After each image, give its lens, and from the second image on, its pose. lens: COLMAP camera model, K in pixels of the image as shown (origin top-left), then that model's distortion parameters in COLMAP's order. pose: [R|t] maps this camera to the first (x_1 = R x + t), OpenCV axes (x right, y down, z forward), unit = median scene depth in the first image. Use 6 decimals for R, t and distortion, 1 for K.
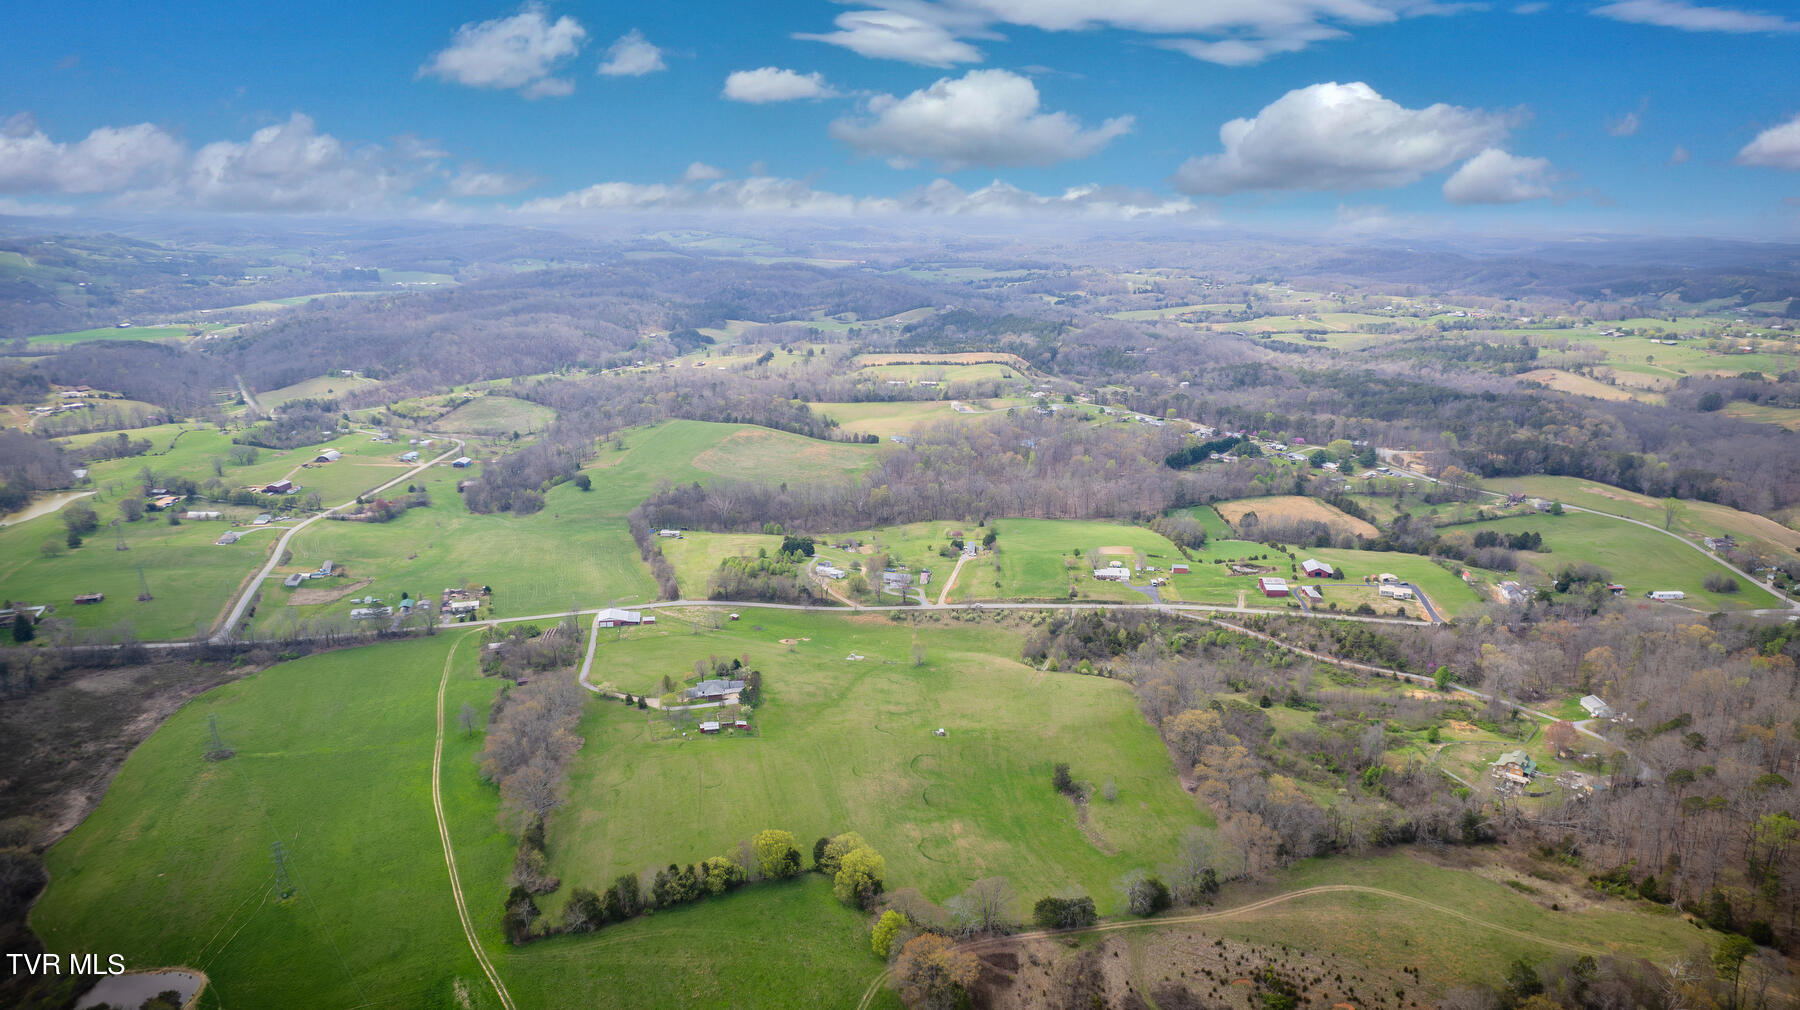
lens RADIAL K [[1147.4, 0, 900.0], [0, 1147.4, 505.0], [0, 0, 1]] dist [-0.035954, 0.002062]
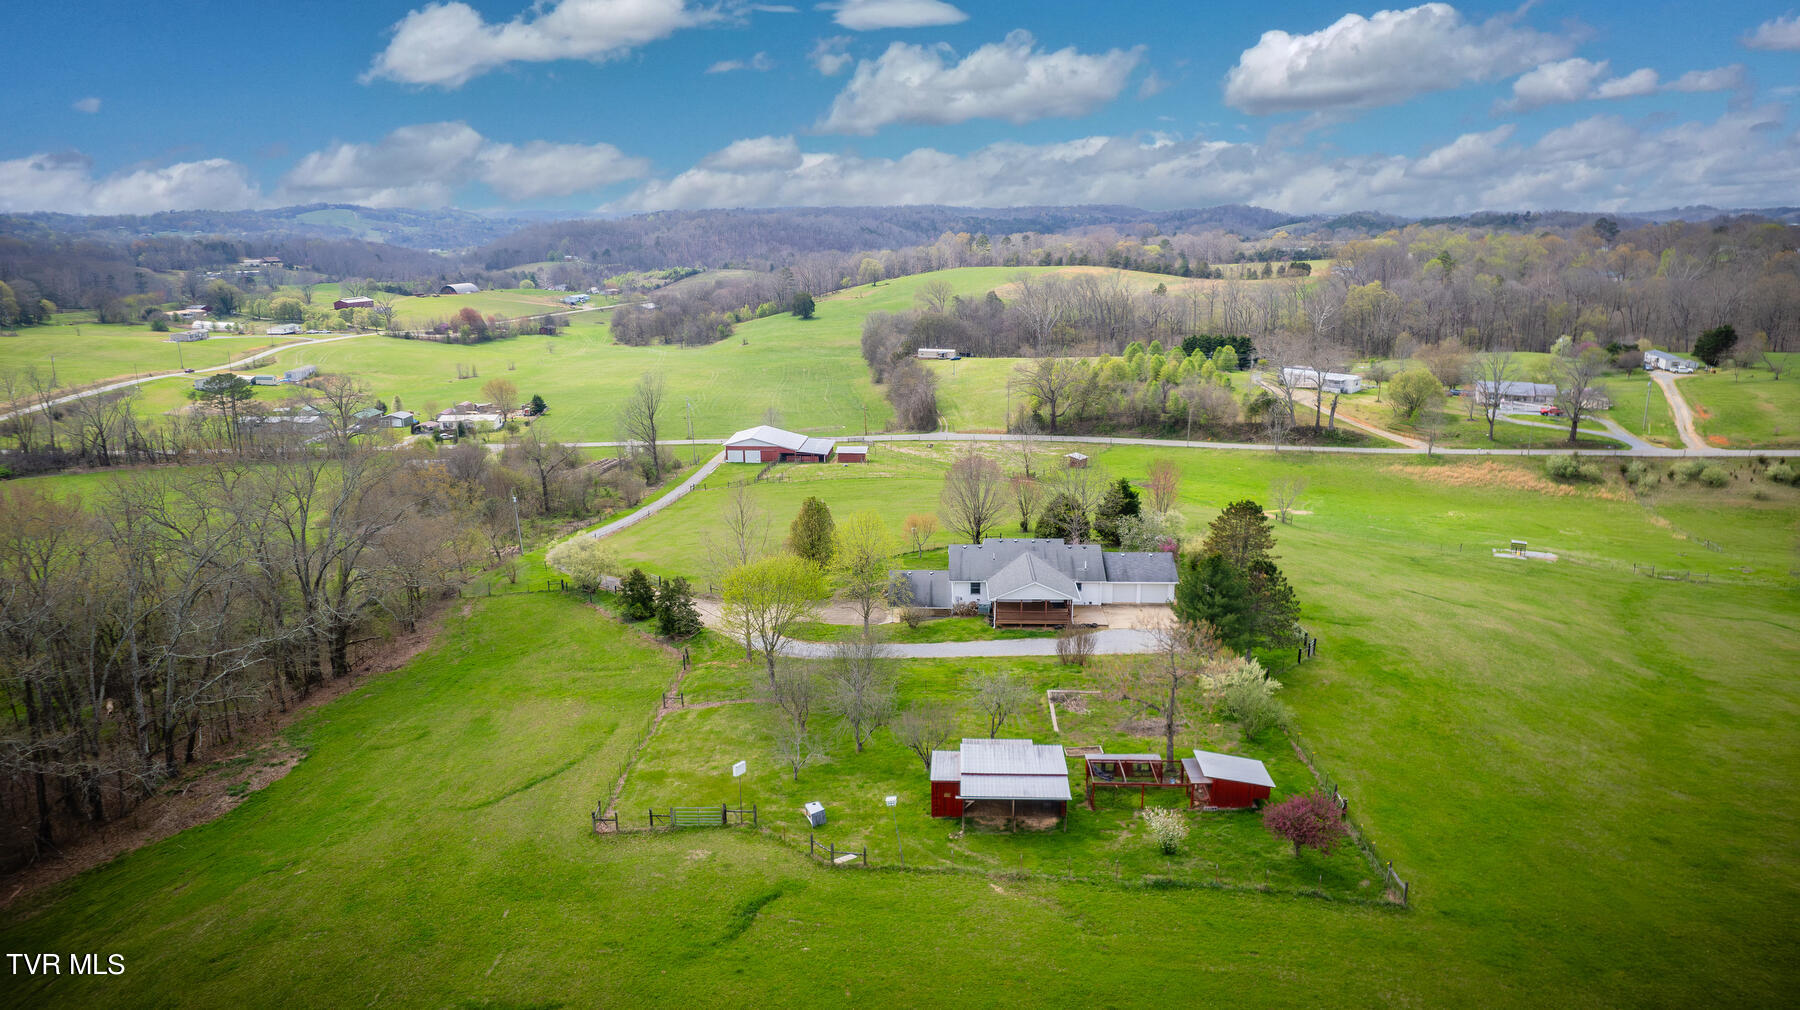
lens RADIAL K [[1147.4, 0, 900.0], [0, 1147.4, 505.0], [0, 0, 1]] dist [-0.035954, 0.002062]
pose [[0.966224, 0.050156, -0.252775, -0.105479], [-0.053874, 0.998517, -0.007808, 0.118604], [0.252009, 0.021162, 0.967494, 0.628316]]
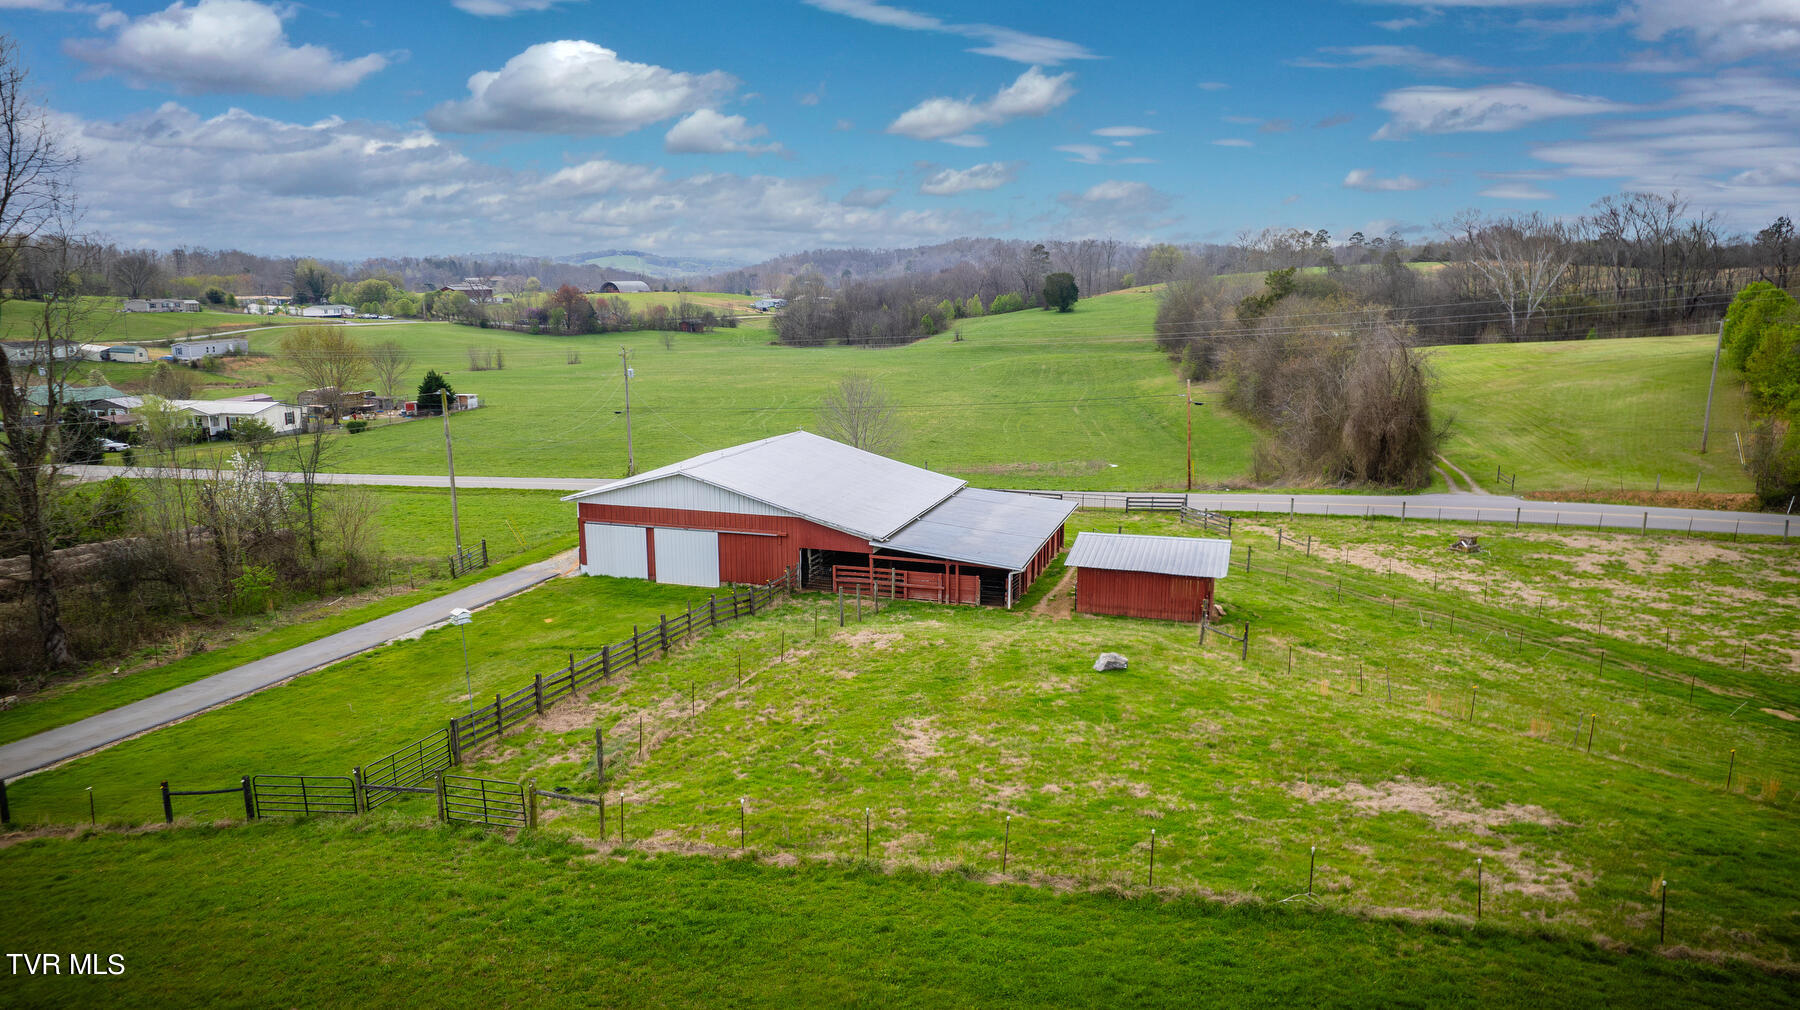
lens RADIAL K [[1147.4, 0, 900.0], [0, 1147.4, 505.0], [0, 0, 1]] dist [-0.035954, 0.002062]
pose [[0.877838, 0.083152, -0.471684, -0.195830], [-0.115700, 0.992463, -0.040369, 0.100101], [0.464773, 0.090011, 0.880843, 0.913913]]
